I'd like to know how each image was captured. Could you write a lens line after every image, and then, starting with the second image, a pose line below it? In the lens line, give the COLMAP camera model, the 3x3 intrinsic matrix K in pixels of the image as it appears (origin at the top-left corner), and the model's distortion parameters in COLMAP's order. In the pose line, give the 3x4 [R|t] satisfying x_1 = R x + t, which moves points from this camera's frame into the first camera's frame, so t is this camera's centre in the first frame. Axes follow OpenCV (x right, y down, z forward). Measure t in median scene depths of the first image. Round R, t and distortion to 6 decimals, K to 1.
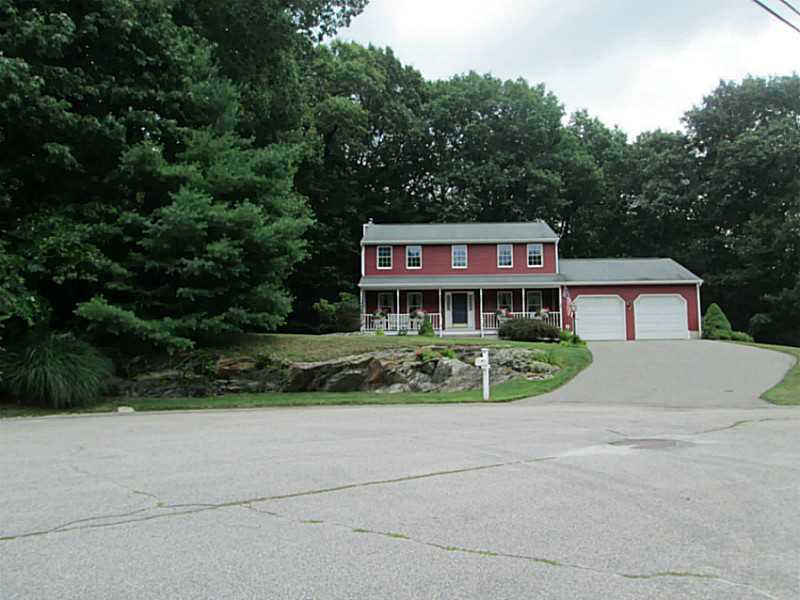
lens RADIAL K [[678.2, 0, 400.4], [0, 678.2, 297.1], [0, 0, 1]] dist [-0.030234, 0.013647]
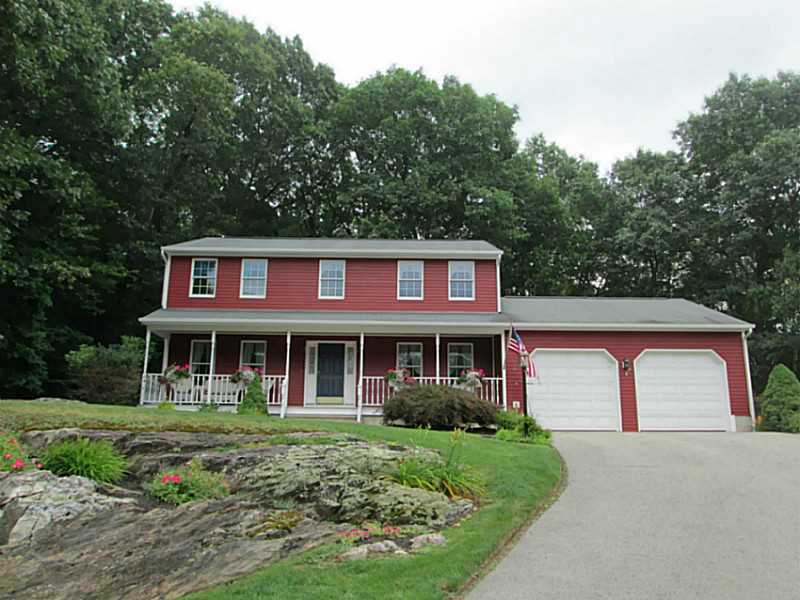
lens RADIAL K [[678.2, 0, 400.4], [0, 678.2, 297.1], [0, 0, 1]] dist [-0.030234, 0.013647]
pose [[0.998292, 0.029047, 0.050683, 0.120052], [-0.022040, 0.990775, -0.133714, 0.032194], [-0.054099, 0.132369, 0.989723, 0.439964]]
